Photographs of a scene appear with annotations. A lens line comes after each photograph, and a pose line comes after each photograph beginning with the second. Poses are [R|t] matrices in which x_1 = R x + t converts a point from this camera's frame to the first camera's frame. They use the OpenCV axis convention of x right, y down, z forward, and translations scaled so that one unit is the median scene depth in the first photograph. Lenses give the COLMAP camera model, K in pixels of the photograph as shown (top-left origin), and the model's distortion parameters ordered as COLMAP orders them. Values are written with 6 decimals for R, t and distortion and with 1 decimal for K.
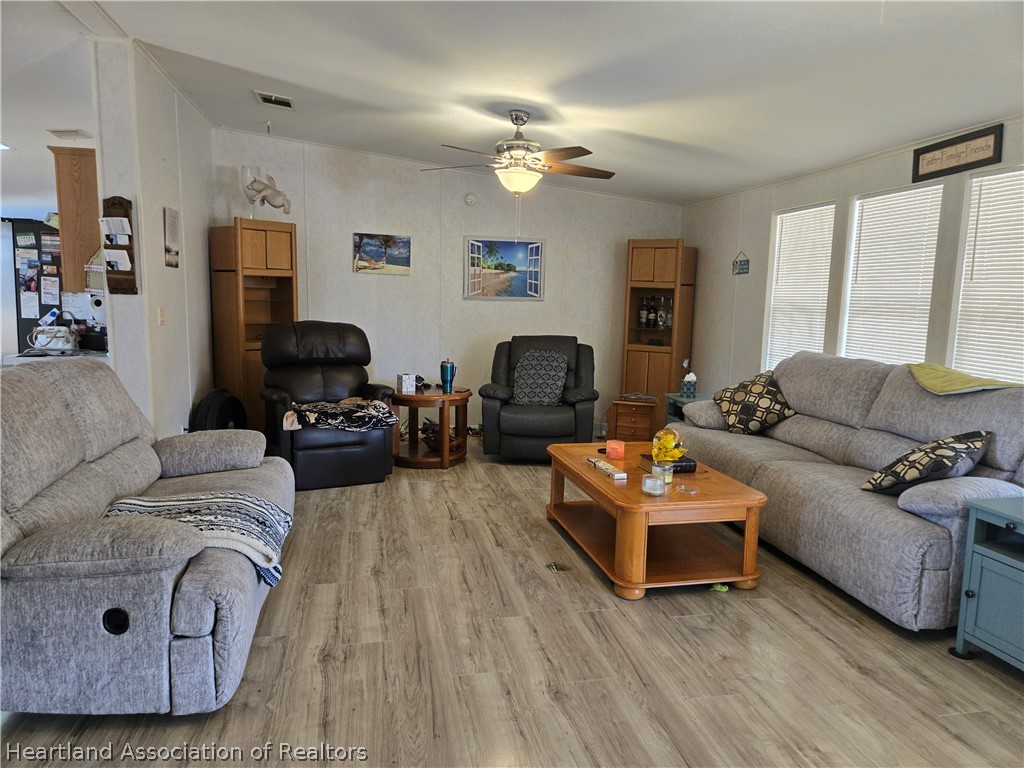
lens RADIAL K [[682.1, 0, 509.3], [0, 682.1, 387.7], [0, 0, 1]] dist [0.065704, -0.050007]
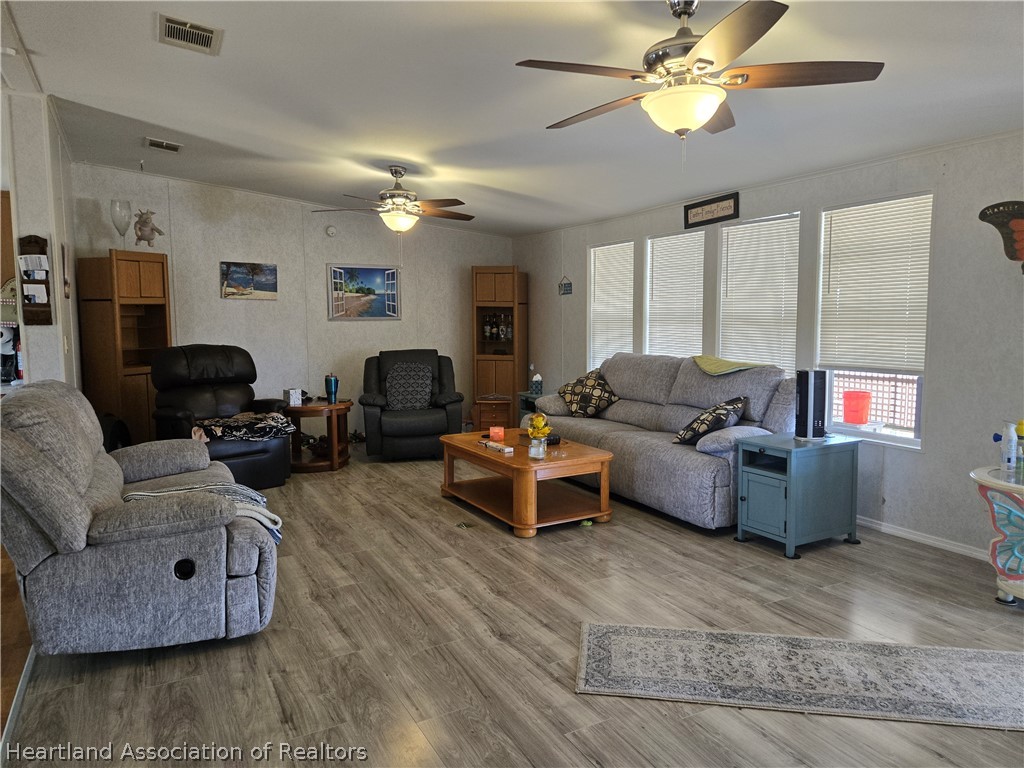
lens RADIAL K [[682.1, 0, 507.7], [0, 682.1, 374.8], [0, 0, 1]] dist [0.065704, -0.050007]
pose [[0.960994, -0.052100, 0.271619, -0.160097], [0.064337, 0.997266, -0.036339, 0.027919], [-0.268983, 0.052397, 0.961719, -0.228361]]
